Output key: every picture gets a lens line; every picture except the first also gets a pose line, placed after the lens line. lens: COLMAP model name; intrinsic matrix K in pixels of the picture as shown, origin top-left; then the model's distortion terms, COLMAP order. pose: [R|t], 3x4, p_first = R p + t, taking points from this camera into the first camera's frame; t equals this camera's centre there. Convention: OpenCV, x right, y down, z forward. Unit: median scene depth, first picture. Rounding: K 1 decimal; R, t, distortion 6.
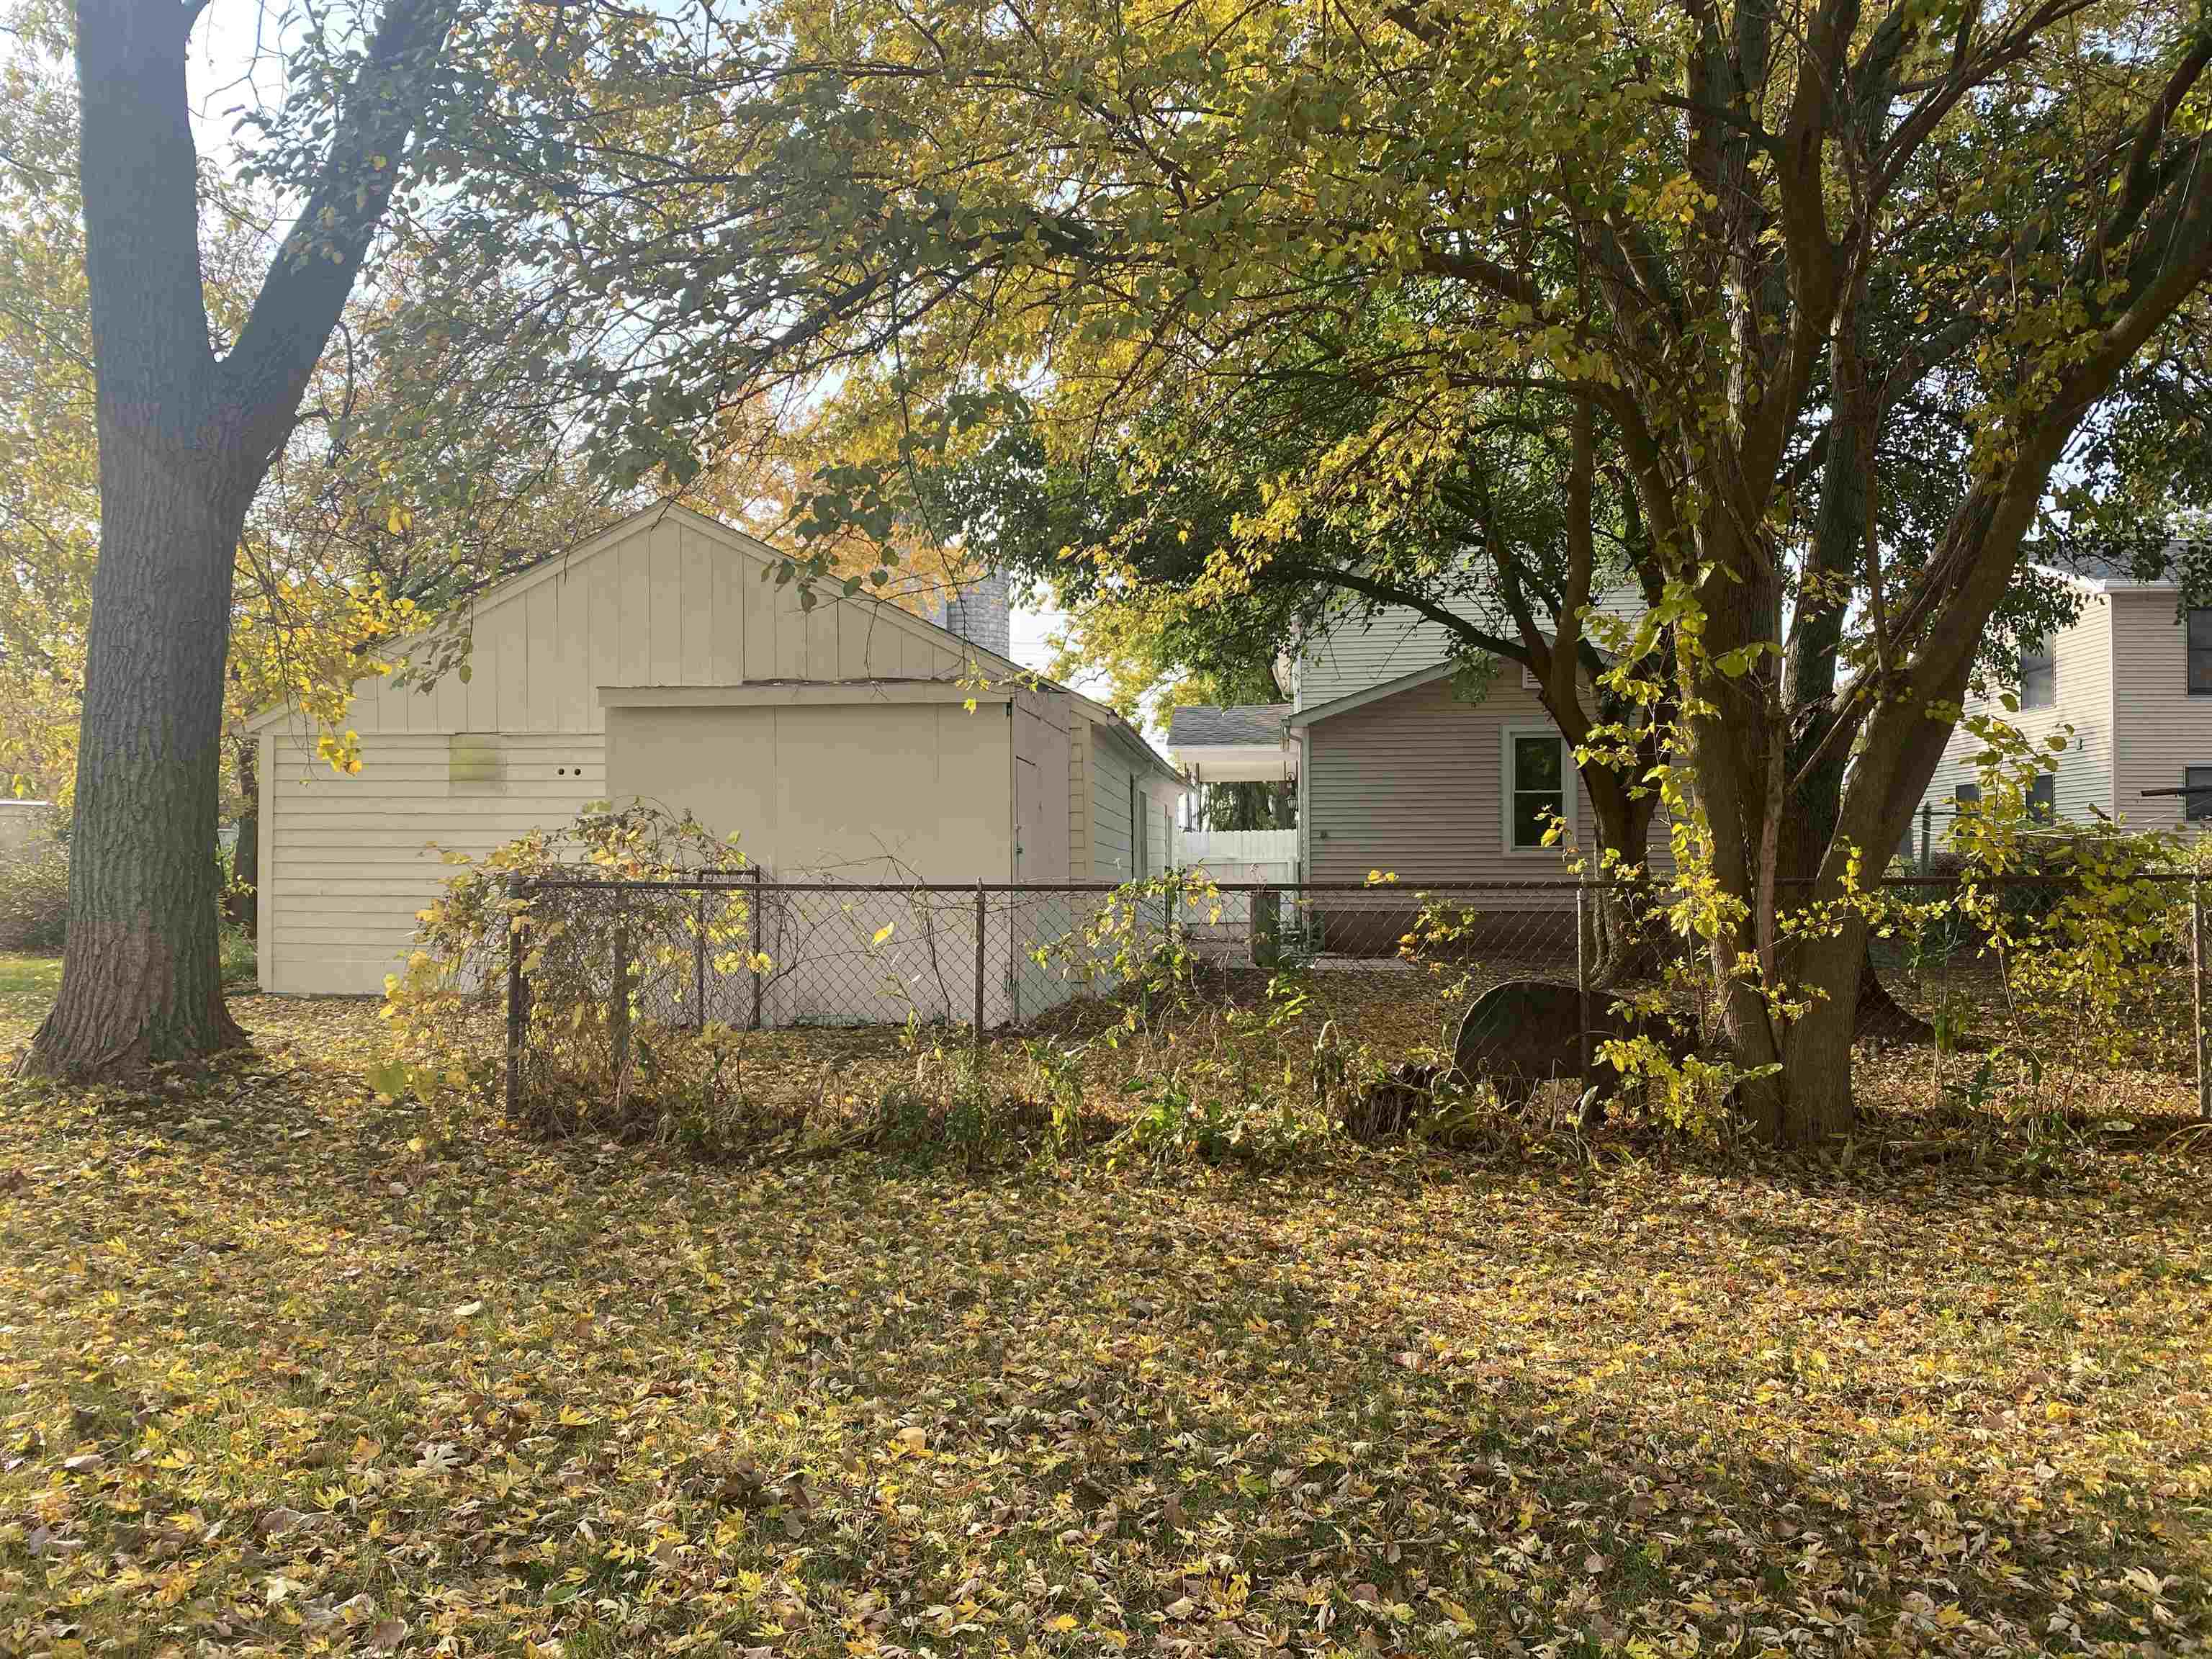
lens RADIAL K [[1706.8, 0, 1106.0], [0, 1706.8, 829.5], [0, 0, 1]] dist [0.024216, -0.030874]
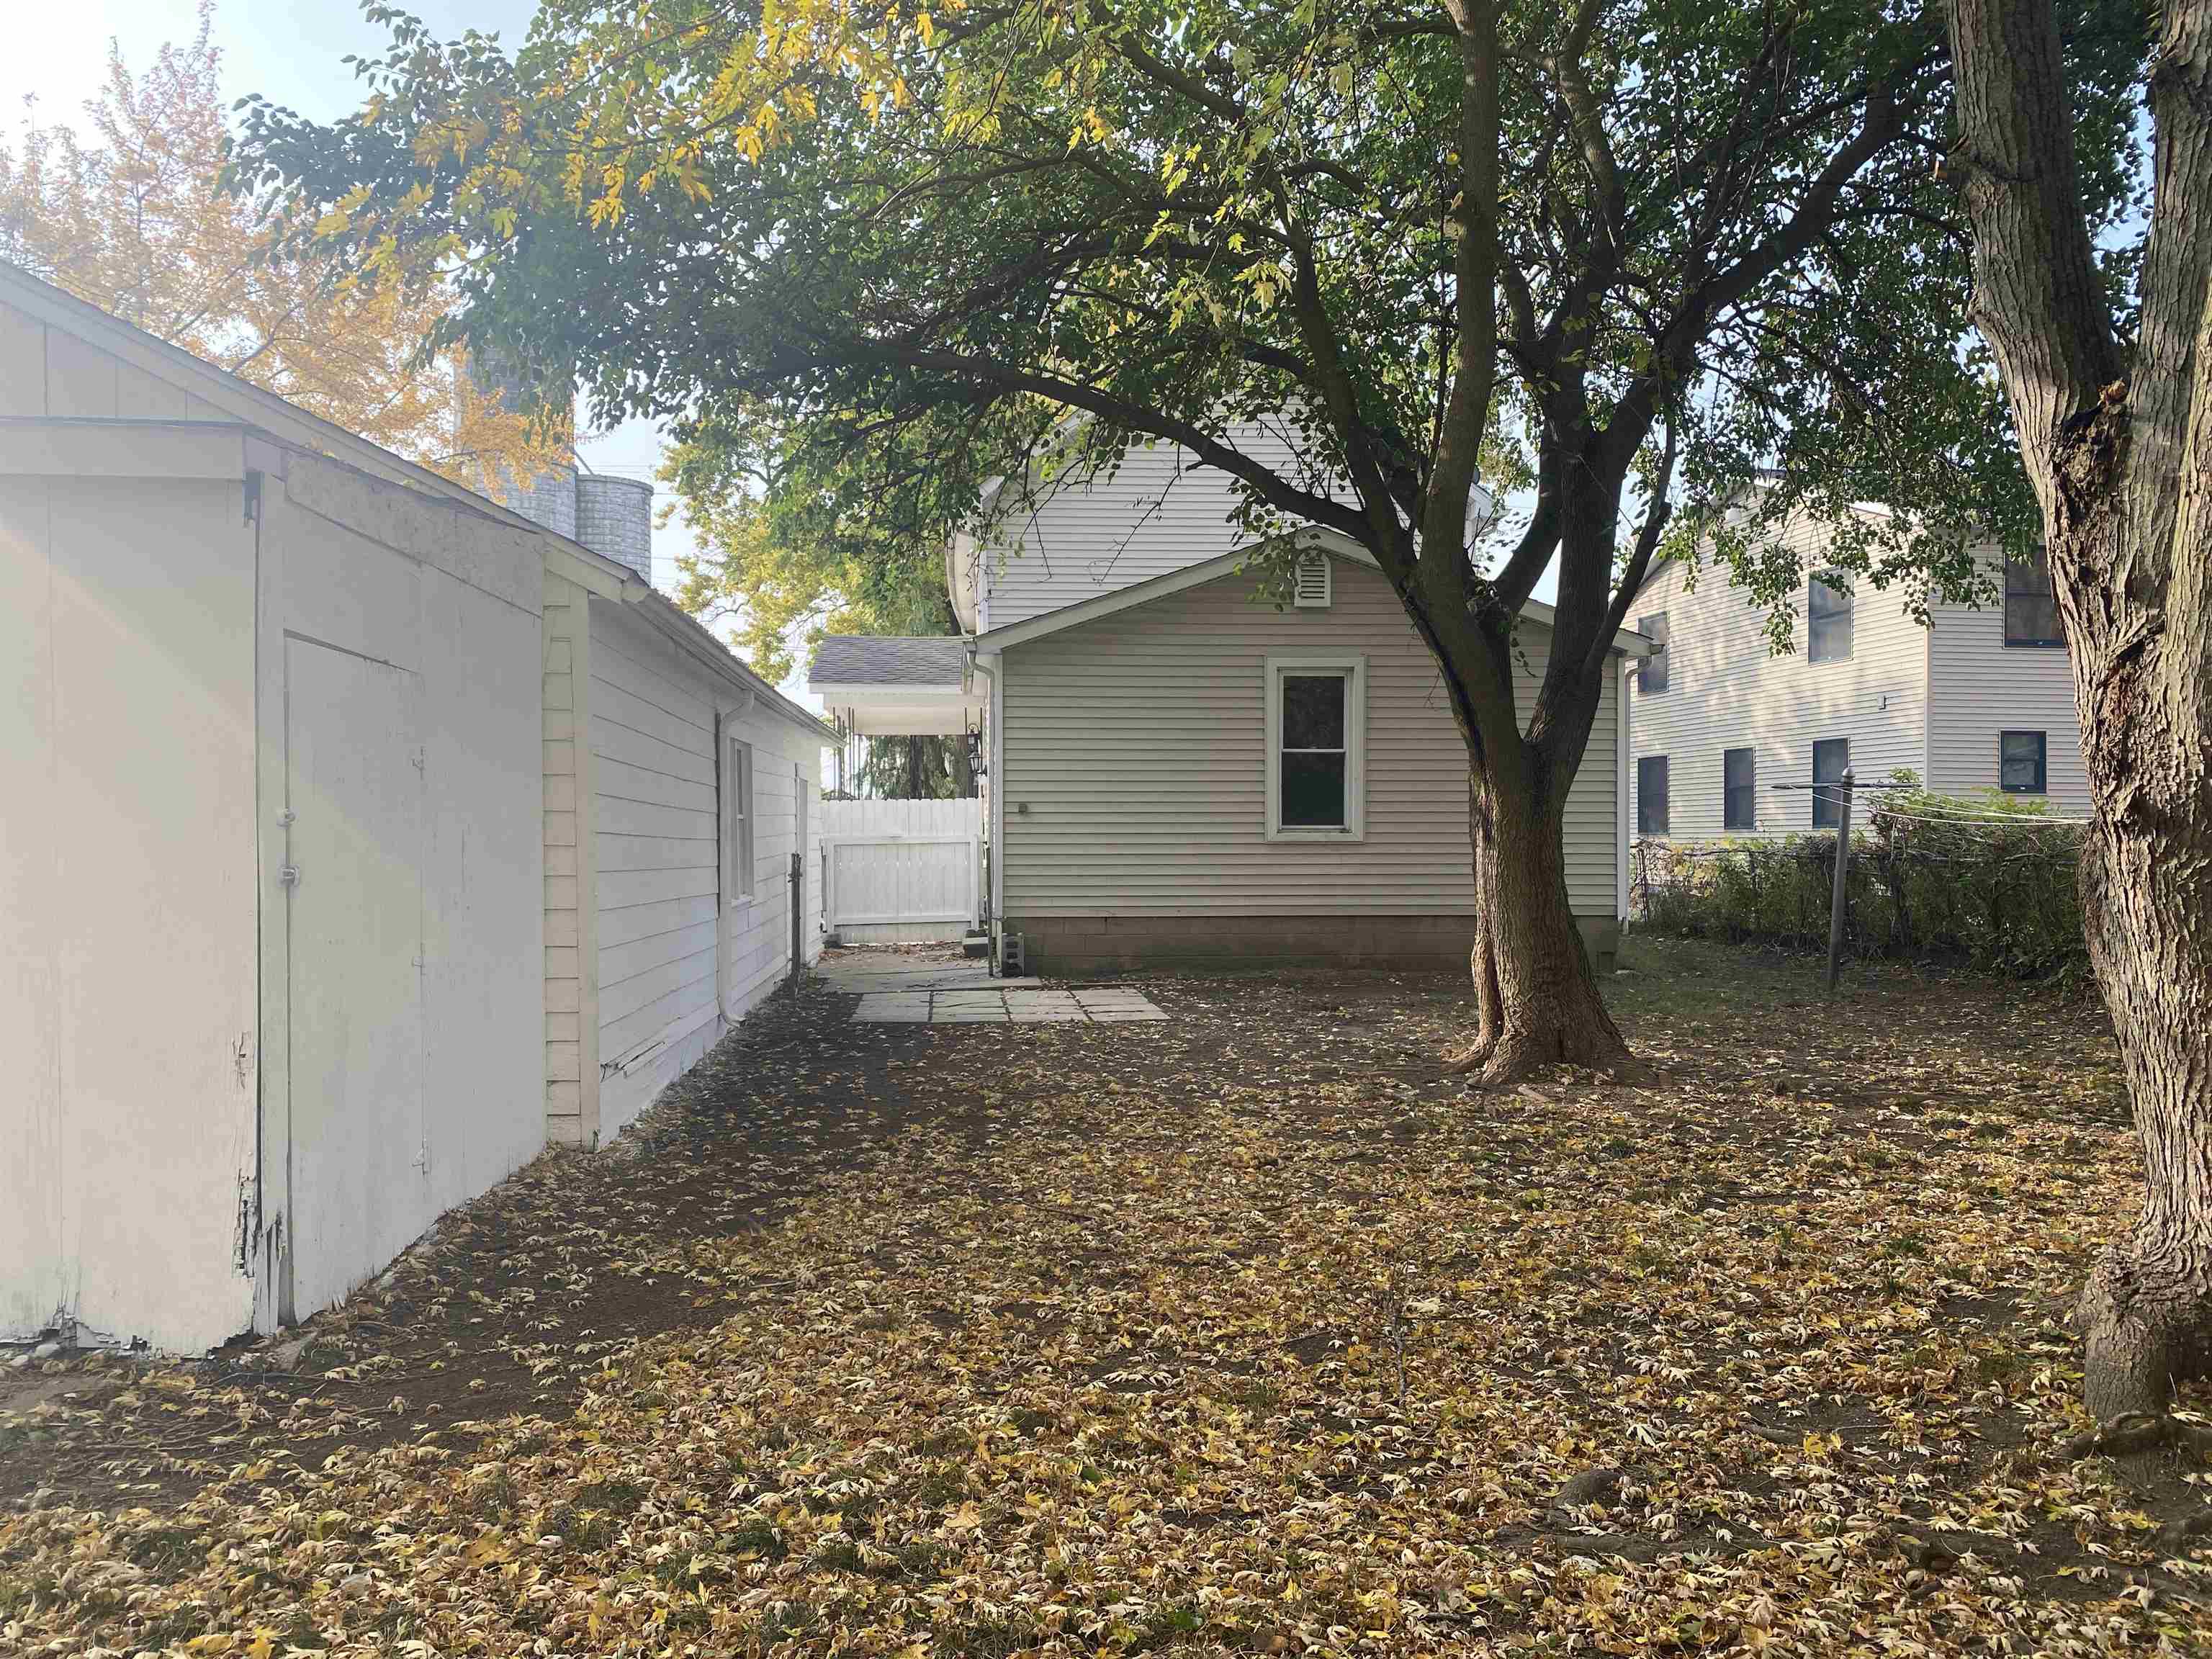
lens RADIAL K [[1706.8, 0, 1106.0], [0, 1706.8, 829.5], [0, 0, 1]] dist [0.024216, -0.030874]
pose [[0.982460, 0.002053, 0.186464, 0.025591], [-0.006385, 0.999723, 0.022633, -0.003629], [-0.186366, -0.023427, 0.982201, 0.255235]]
